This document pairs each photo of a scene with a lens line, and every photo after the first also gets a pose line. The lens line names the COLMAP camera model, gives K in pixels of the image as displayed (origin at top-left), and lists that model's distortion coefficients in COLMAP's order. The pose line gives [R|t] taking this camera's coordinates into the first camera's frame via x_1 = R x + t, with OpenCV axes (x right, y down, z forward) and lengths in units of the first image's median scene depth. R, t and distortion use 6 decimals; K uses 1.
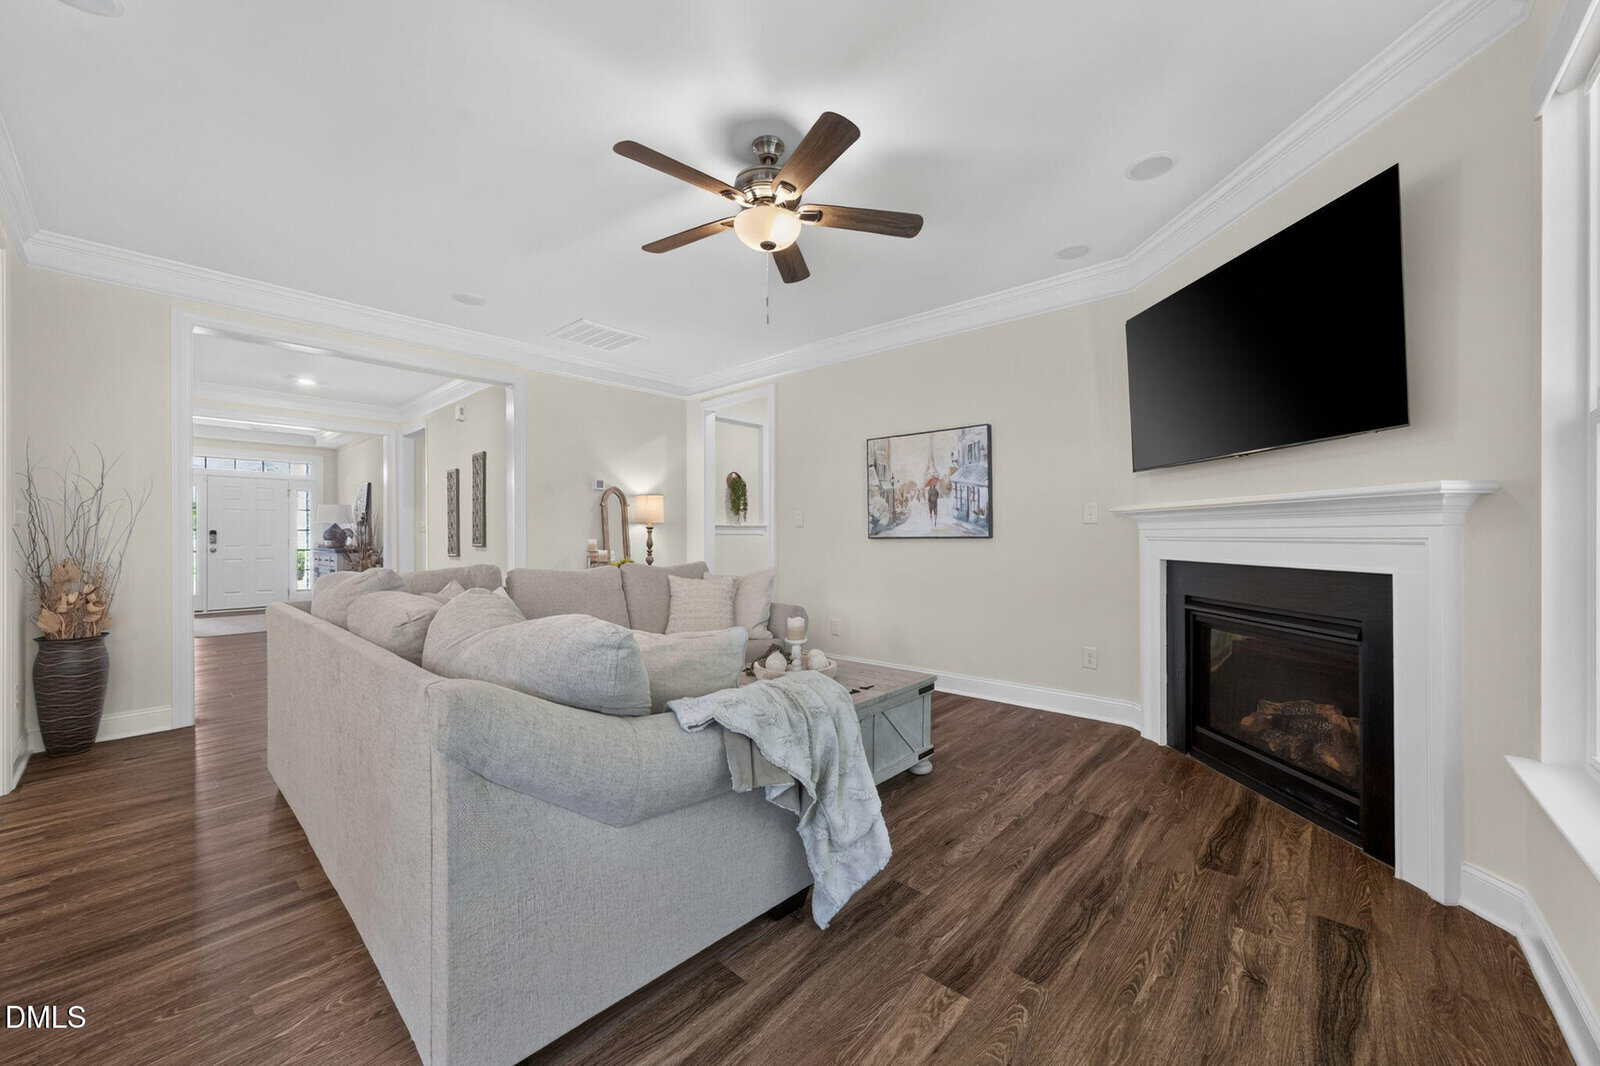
lens RADIAL K [[590.4, 0, 833.2], [0, 590.4, 537.2], [0, 0, 1]] dist [0.001135, 0.000058]
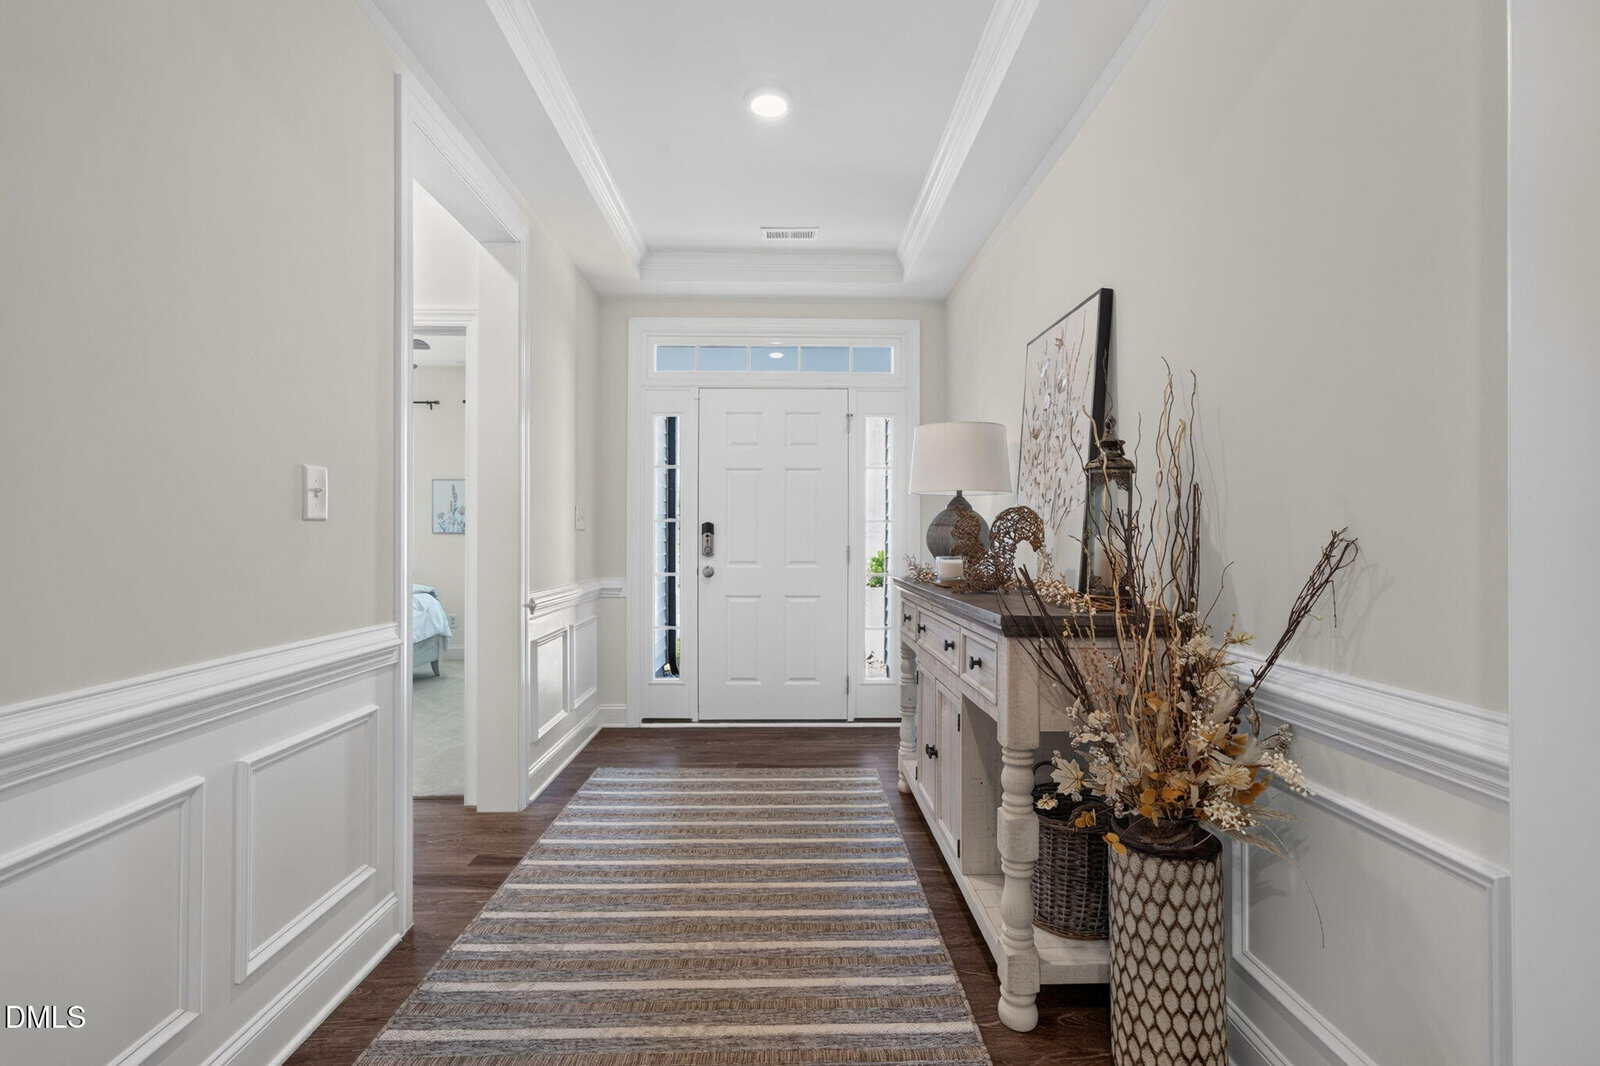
lens RADIAL K [[668.4, 0, 800.7], [0, 668.4, 536.3], [0, 0, 1]] dist [-0.005040, 0.001015]
pose [[0.663560, 0.001280, -0.748122, -0.670714], [-0.003748, 0.999992, -0.001614, -0.002106], [0.748114, 0.003875, 0.663559, 0.752026]]
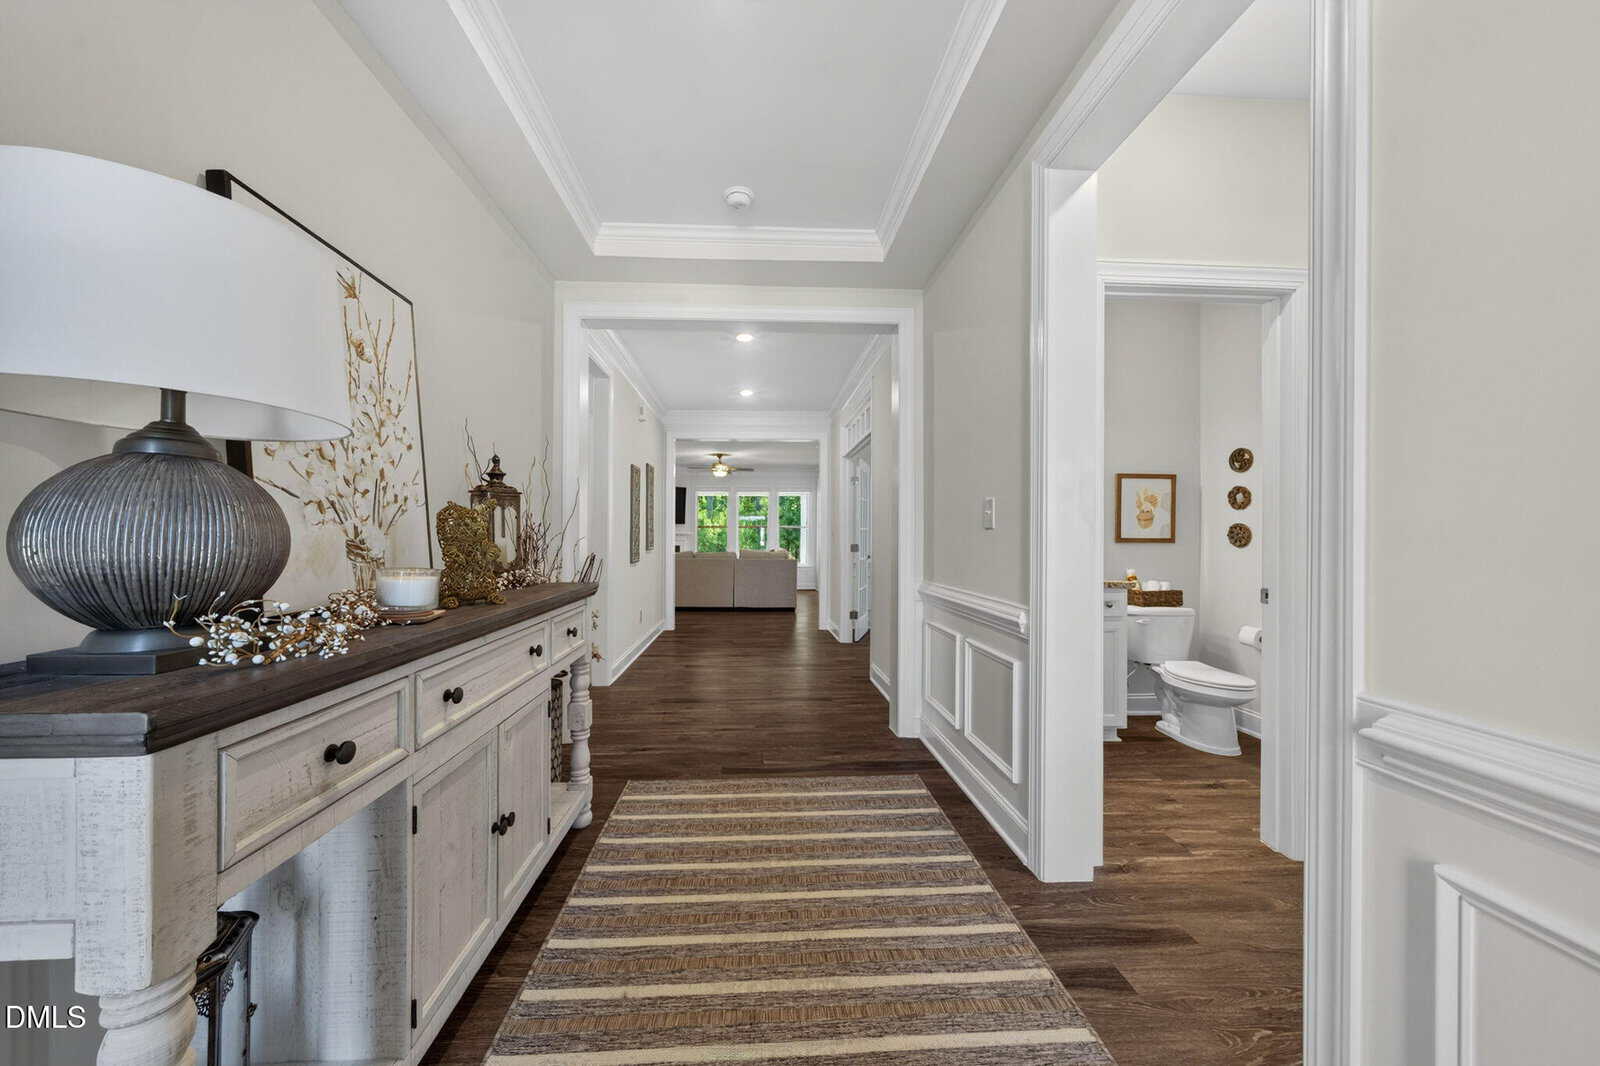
lens RADIAL K [[668.4, 0, 798.2], [0, 668.4, 530.0], [0, 0, 1]] dist [-0.005040, 0.001015]
pose [[-0.690497, -0.000848, 0.723335, -0.971223], [-0.002639, 0.999996, -0.001346, -0.004266], [-0.723331, -0.002838, -0.690496, 0.988621]]
